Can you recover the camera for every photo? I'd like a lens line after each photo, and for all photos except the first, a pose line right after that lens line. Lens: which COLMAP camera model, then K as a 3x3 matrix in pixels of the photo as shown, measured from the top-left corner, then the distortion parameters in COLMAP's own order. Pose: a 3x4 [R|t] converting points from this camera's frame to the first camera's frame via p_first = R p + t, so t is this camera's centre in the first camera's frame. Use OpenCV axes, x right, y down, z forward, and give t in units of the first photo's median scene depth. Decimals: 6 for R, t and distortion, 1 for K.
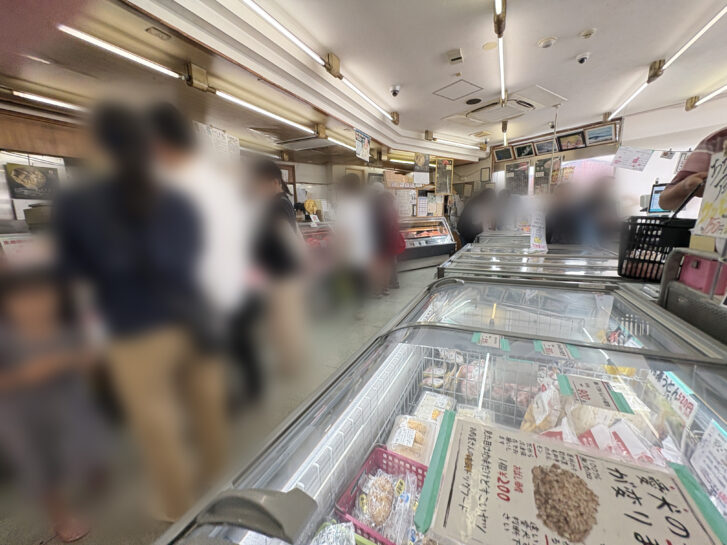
lens RADIAL K [[289.4, 0, 363.5], [0, 289.4, 272.5], [0, 0, 1]] dist [0.000954, 0.000472]
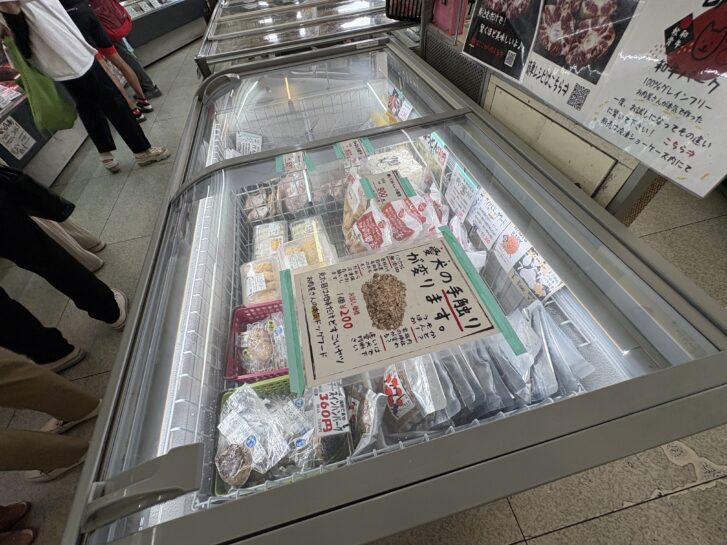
lens RADIAL K [[289.4, 0, 363.5], [0, 289.4, 272.5], [0, 0, 1]] dist [0.000954, 0.000472]
pose [[0.769836, -0.531447, 0.353436, 0.112712], [0.190207, 0.719637, 0.667790, -0.088527], [-0.609241, -0.446863, 0.655087, 0.135942]]
